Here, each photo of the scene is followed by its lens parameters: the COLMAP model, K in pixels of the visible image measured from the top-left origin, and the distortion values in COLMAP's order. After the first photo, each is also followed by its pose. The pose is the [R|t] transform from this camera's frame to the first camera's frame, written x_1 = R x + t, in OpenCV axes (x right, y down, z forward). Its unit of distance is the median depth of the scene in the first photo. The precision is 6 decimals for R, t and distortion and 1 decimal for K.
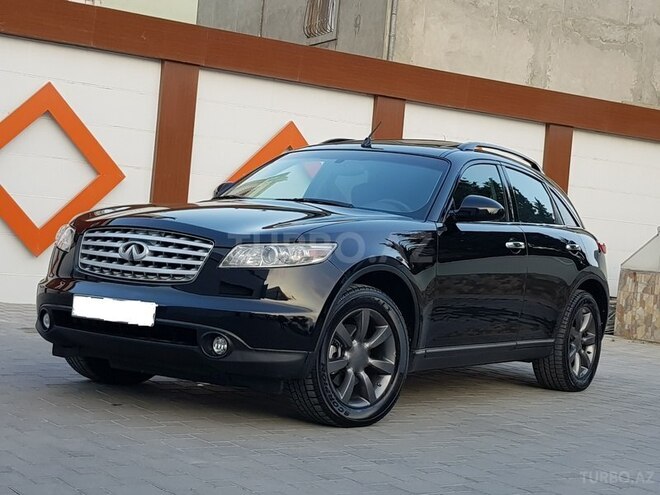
lens RADIAL K [[1200.8, 0, 331.0], [0, 1200.8, 224.0], [0, 0, 1]] dist [0.108008, -0.014940]
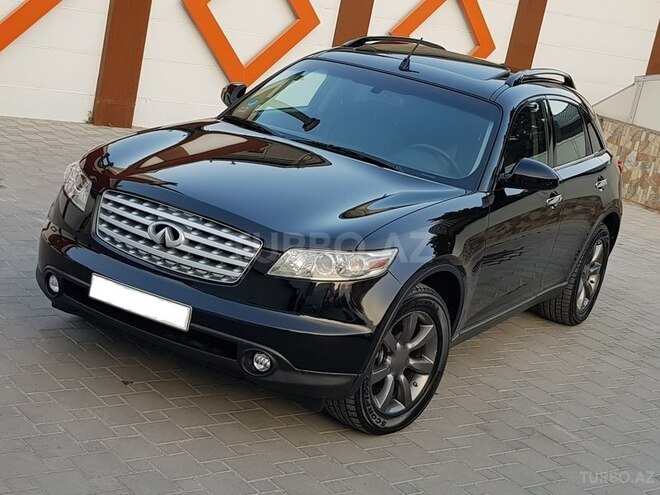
lens RADIAL K [[1200.8, 0, 331.0], [0, 1200.8, 224.0], [0, 0, 1]] dist [0.108008, -0.014940]
pose [[0.990744, 0.090381, 0.101282, -0.129510], [-0.112164, 0.965314, 0.235772, -0.196722], [-0.076460, -0.244950, 0.966516, 0.144392]]
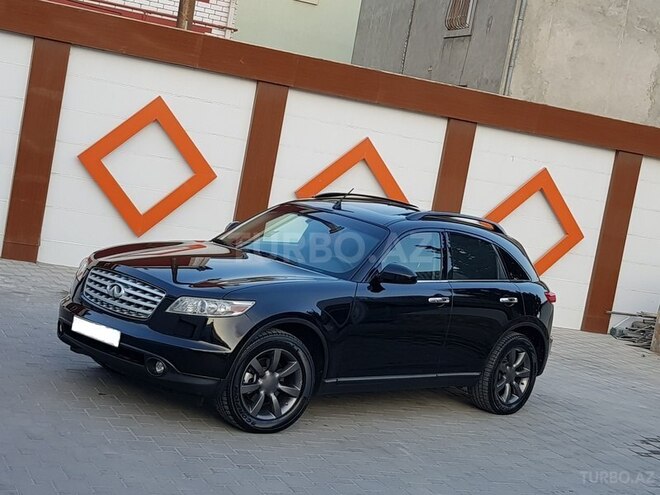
lens RADIAL K [[1200.8, 0, 331.0], [0, 1200.8, 224.0], [0, 0, 1]] dist [0.108008, -0.014940]
pose [[0.980299, 0.101161, -0.169648, 0.301248], [-0.091543, 0.993768, 0.063605, -0.160566], [0.175025, -0.046822, 0.983450, -0.321092]]
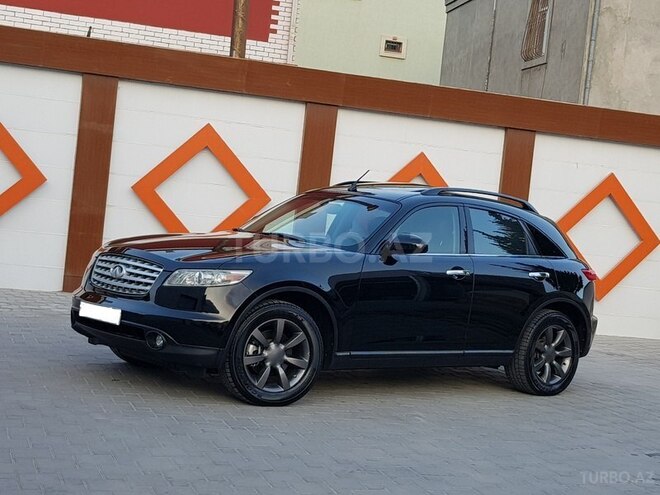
lens RADIAL K [[1200.8, 0, 331.0], [0, 1200.8, 224.0], [0, 0, 1]] dist [0.108008, -0.014940]
pose [[0.960116, 0.020035, -0.278882, 0.450092], [-0.020056, 0.999795, 0.002779, -0.040215], [0.278880, 0.002925, 0.960321, -0.273564]]
